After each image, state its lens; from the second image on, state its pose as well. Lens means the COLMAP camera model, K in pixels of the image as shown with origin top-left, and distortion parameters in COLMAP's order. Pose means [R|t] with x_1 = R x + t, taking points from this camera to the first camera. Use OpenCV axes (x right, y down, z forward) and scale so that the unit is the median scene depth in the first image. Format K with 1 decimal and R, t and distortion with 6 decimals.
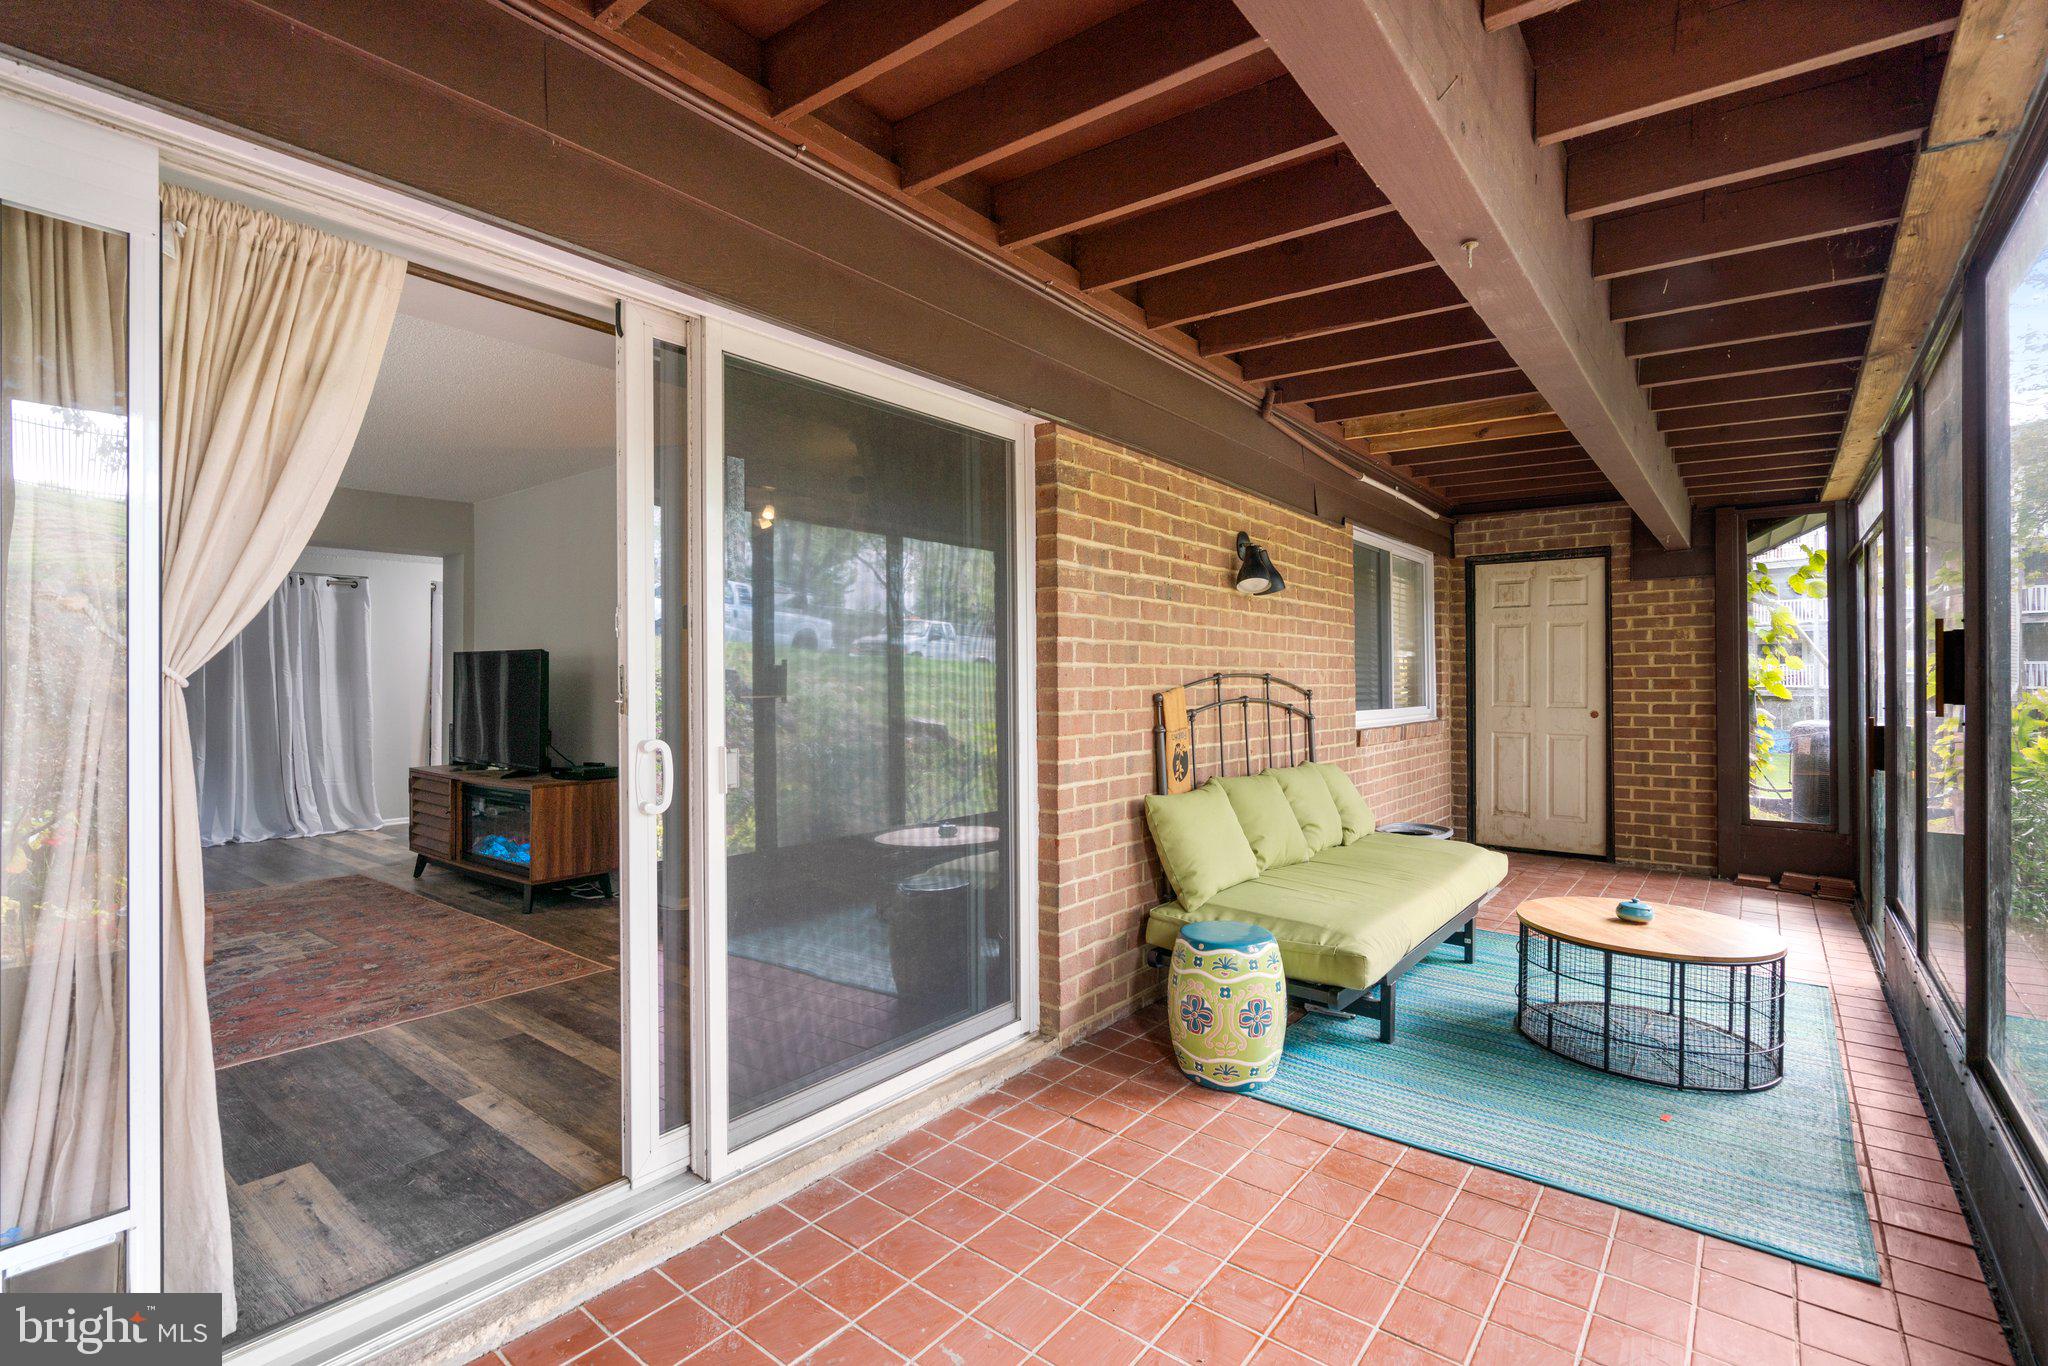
lens RADIAL K [[943.6, 0, 1021.3], [0, 943.6, 673.5], [0, 0, 1]] dist [-0.003463, -0.000083]
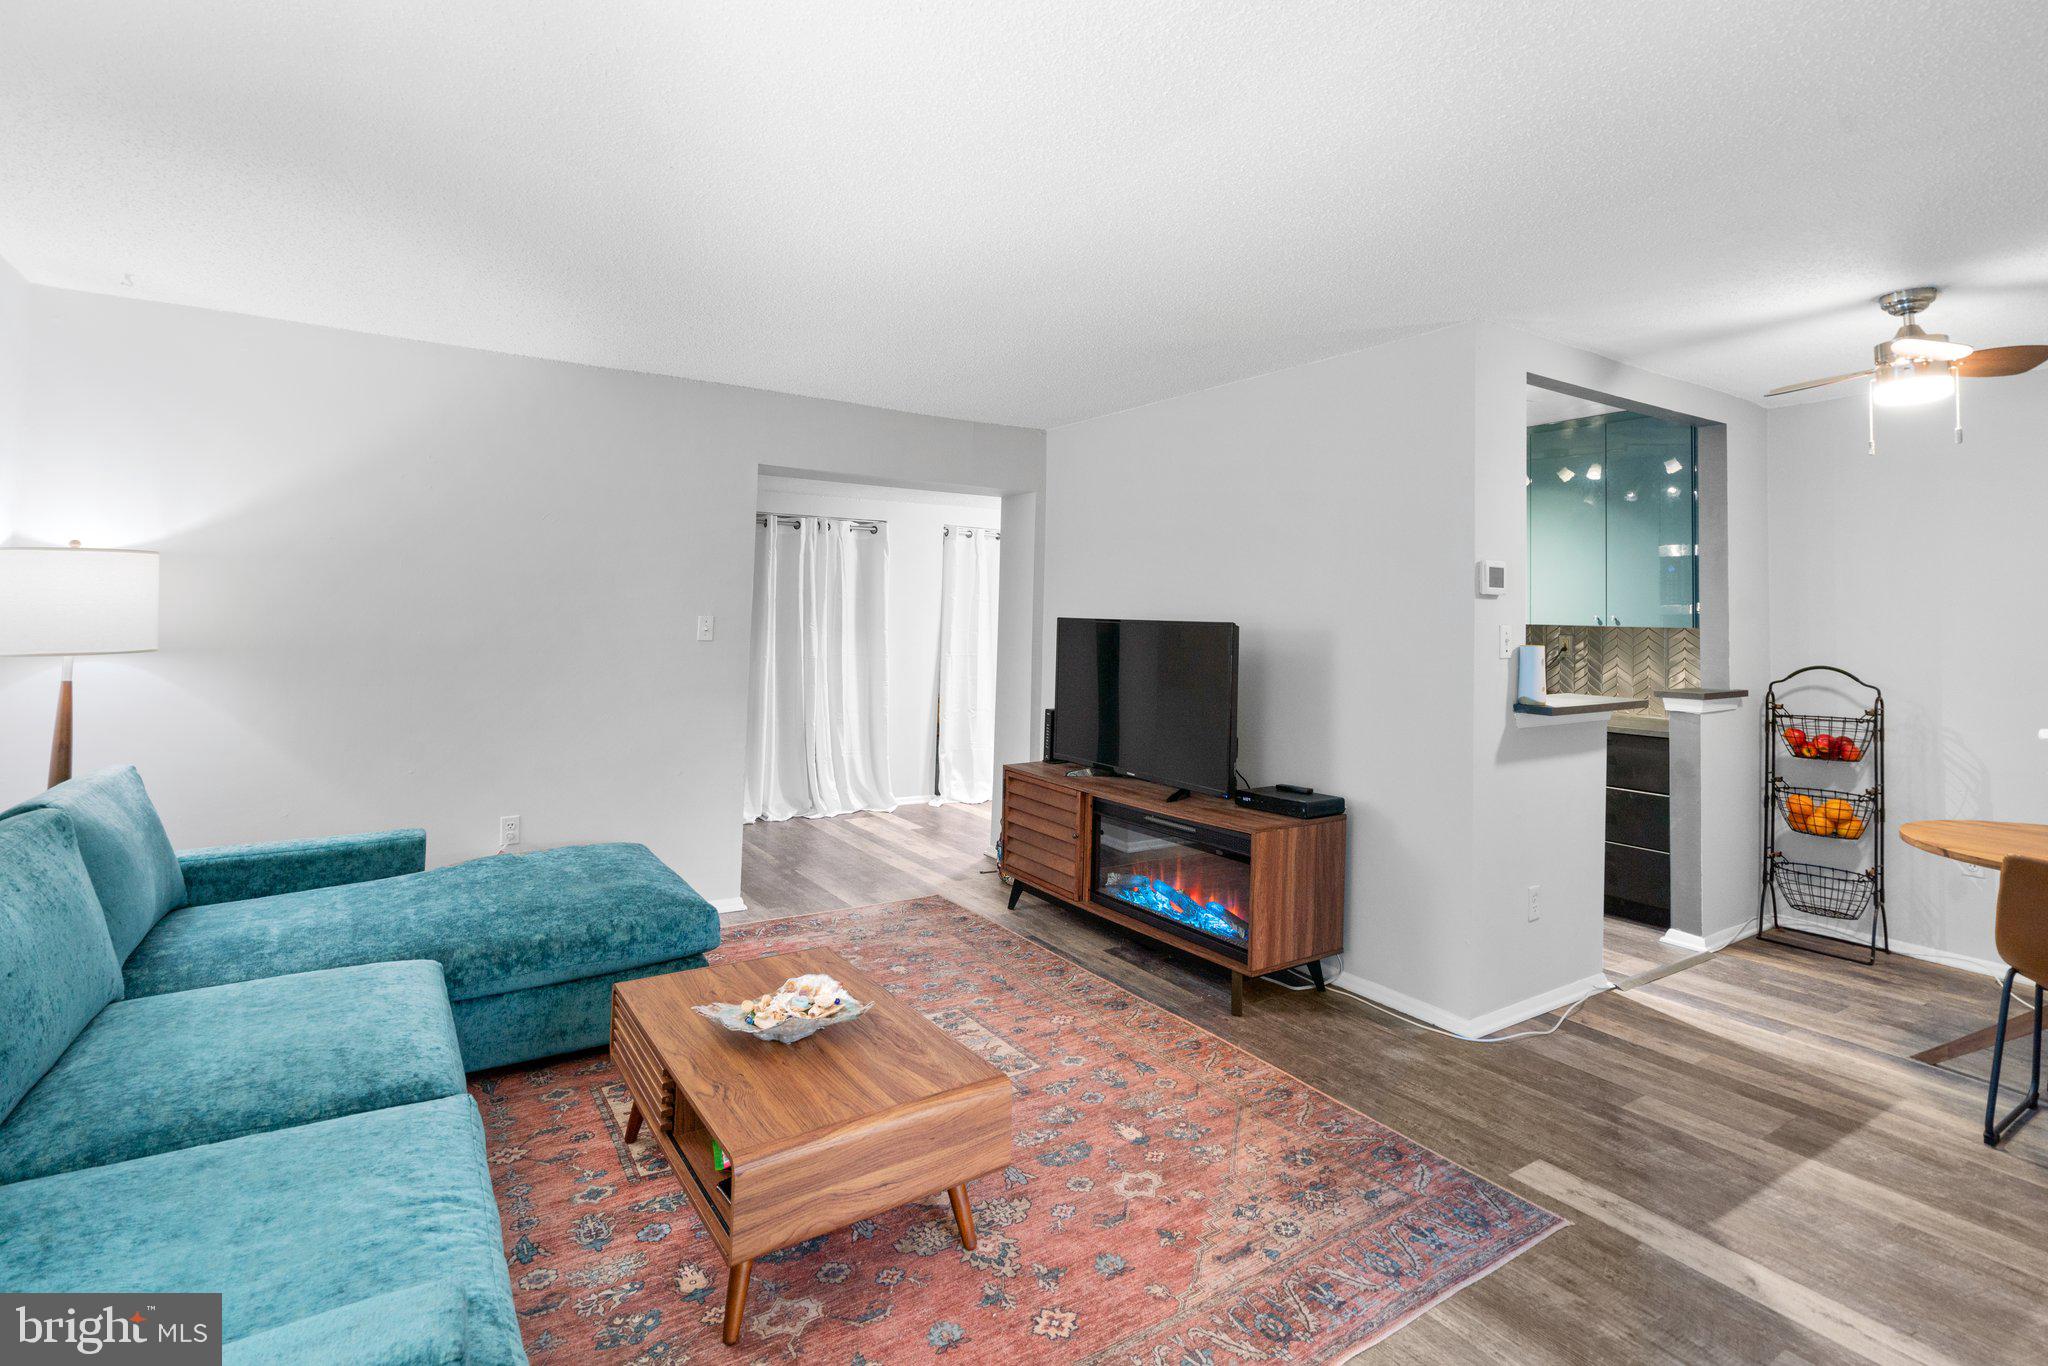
lens RADIAL K [[980.9, 0, 1015.5], [0, 980.9, 598.8], [0, 0, 1]] dist [-0.001395, 0.000293]
pose [[0.946895, 0.011983, -0.321319, -0.405082], [-0.017203, 0.999762, -0.013412, -0.027965], [0.321082, 0.018227, 0.946876, 0.249548]]
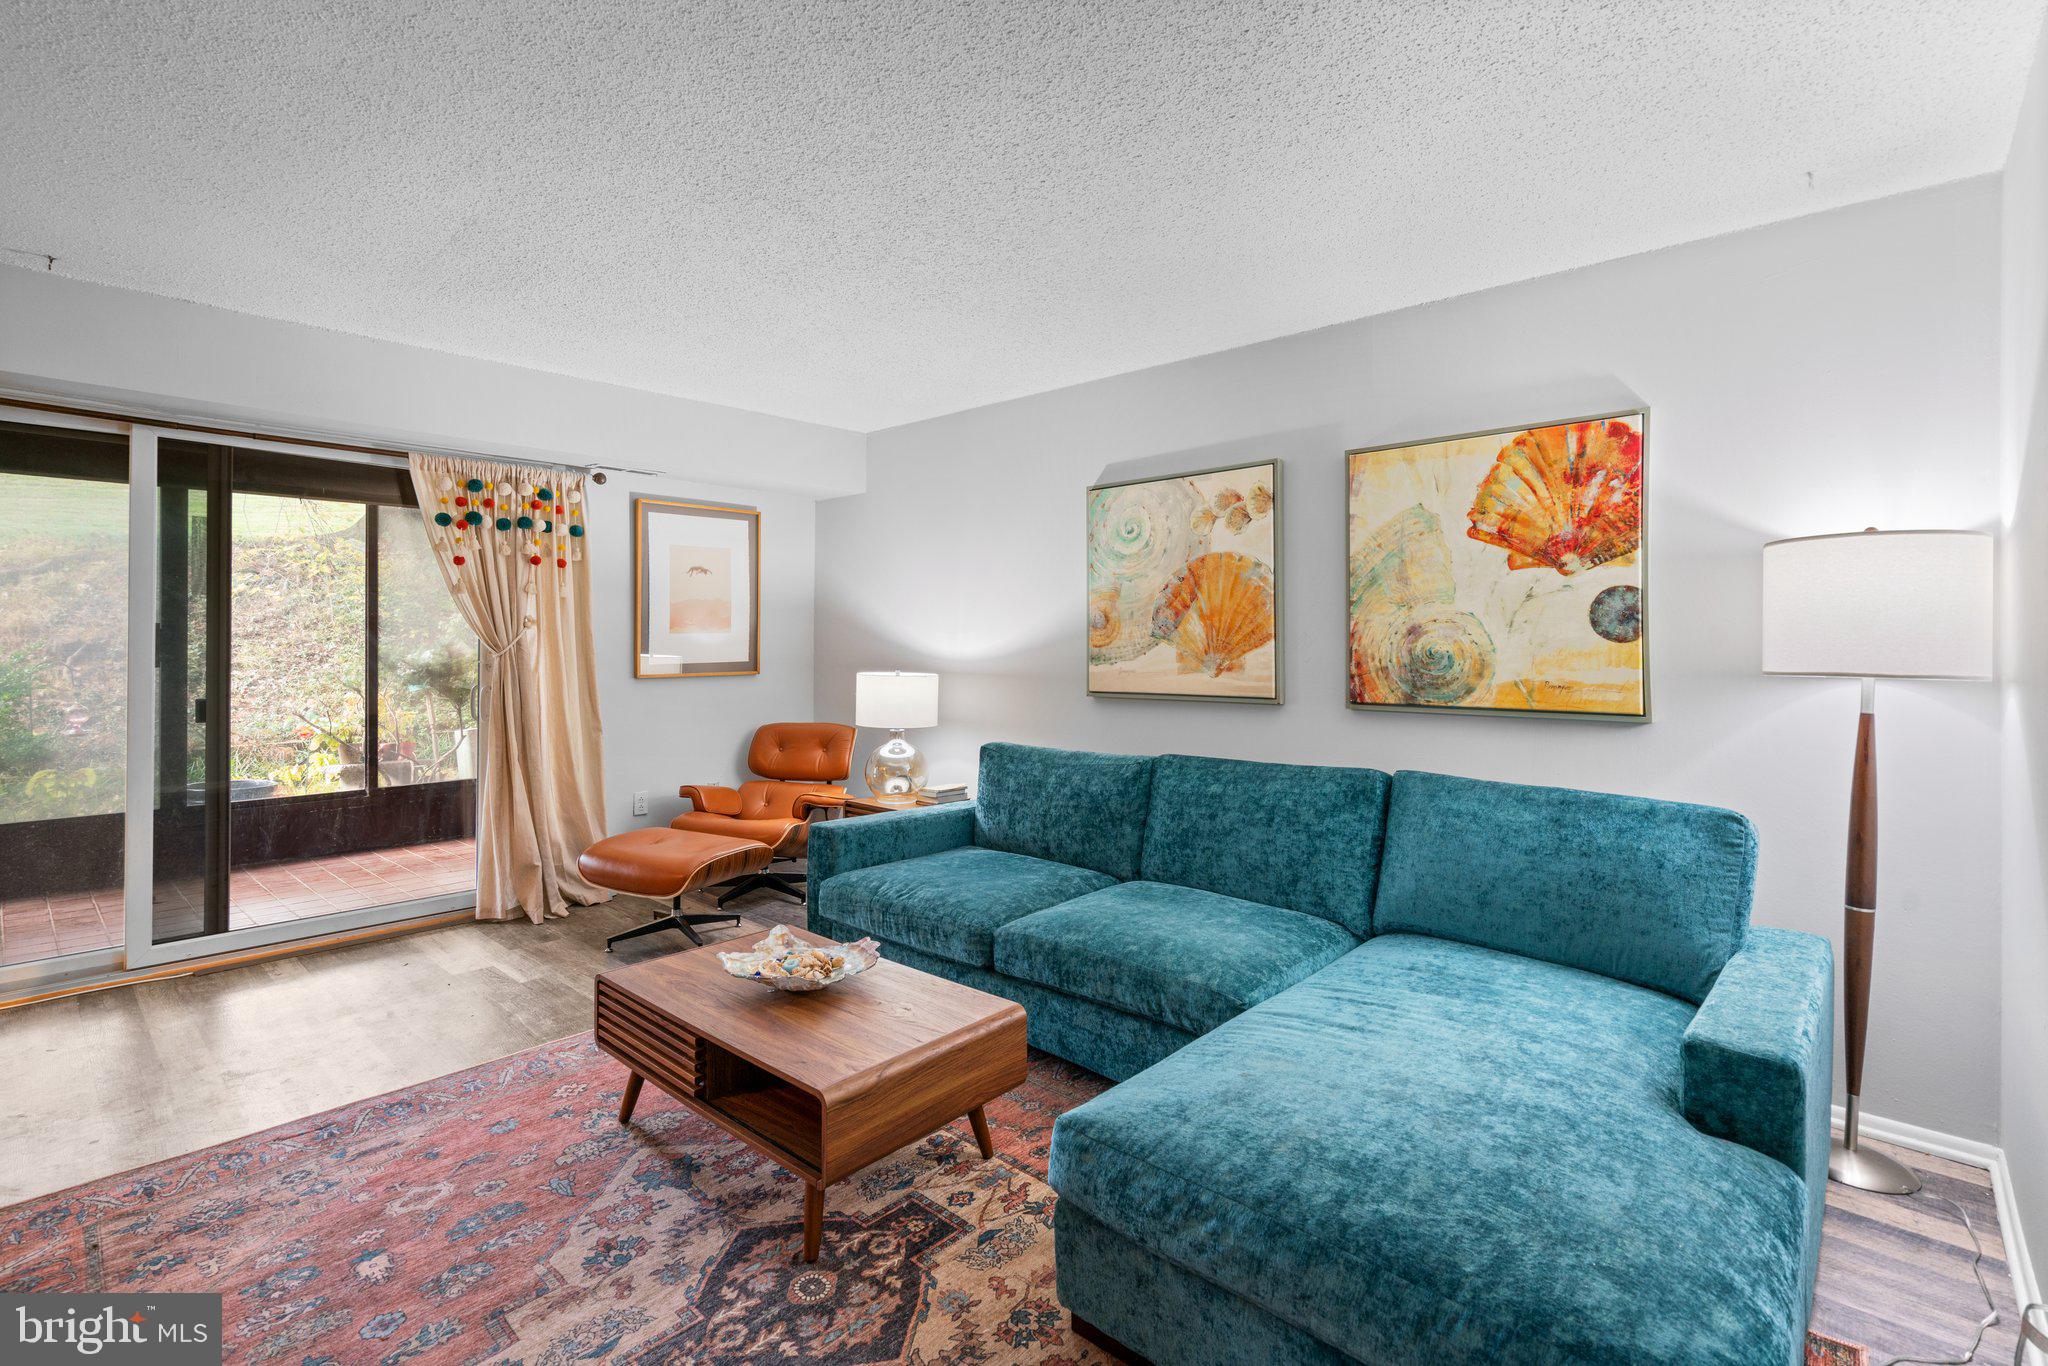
lens RADIAL K [[947.0, 0, 1015.5], [0, 947.0, 652.5], [0, 0, 1]] dist [-0.003097, 0.000817]
pose [[-0.997020, -0.005087, 0.076975, -0.766969], [-0.004476, 0.999957, 0.008101, -0.005664], [-0.077013, 0.007732, -0.997000, 1.057446]]
